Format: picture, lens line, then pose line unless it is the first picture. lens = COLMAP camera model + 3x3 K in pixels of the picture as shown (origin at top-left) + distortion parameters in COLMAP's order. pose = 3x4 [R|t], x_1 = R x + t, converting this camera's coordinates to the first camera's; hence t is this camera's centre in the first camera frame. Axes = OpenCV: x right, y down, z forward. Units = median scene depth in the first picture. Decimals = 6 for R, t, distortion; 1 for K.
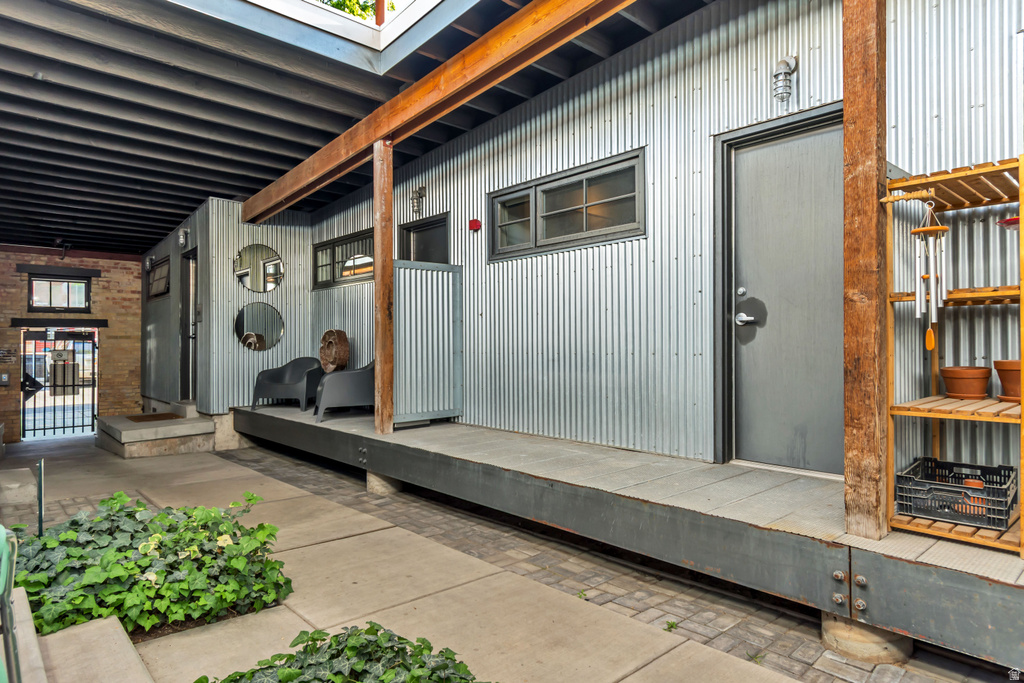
lens RADIAL K [[588.7, 0, 511.0], [0, 588.7, 342.3], [0, 0, 1]] dist [-0.003481, -0.000284]
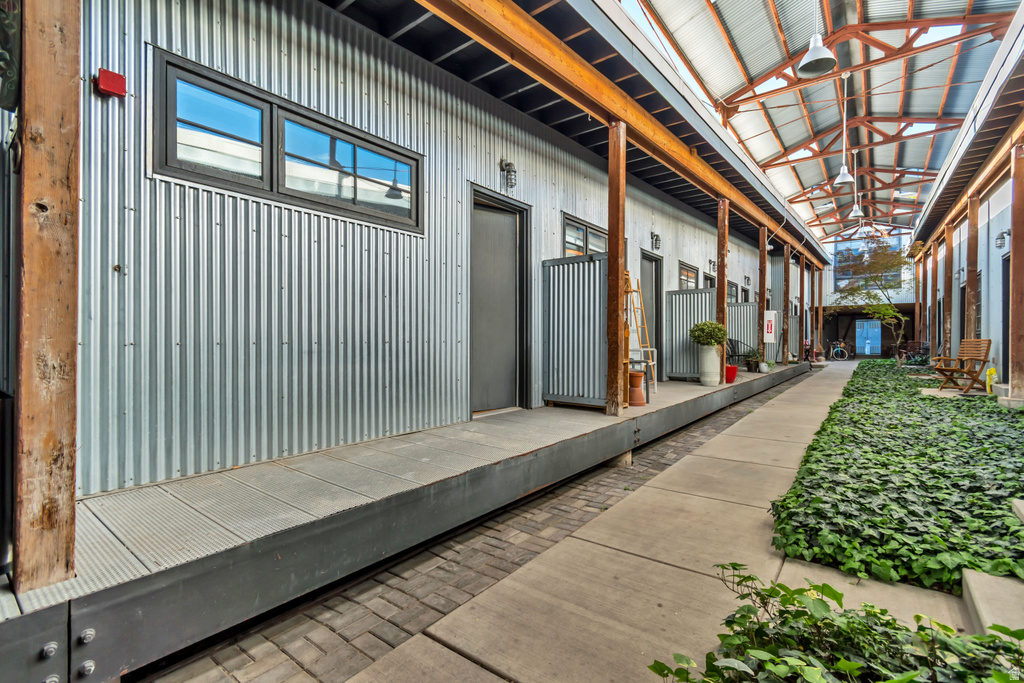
lens RADIAL K [[459.8, 0, 511.2], [0, 459.8, 343.3], [0, 0, 1]] dist [0.004951, -0.000386]
pose [[-0.159355, -0.002707, 0.987218, -0.765851], [-0.004710, 0.999987, 0.001982, 0.022648], [-0.987210, -0.004334, -0.159365, 1.133253]]
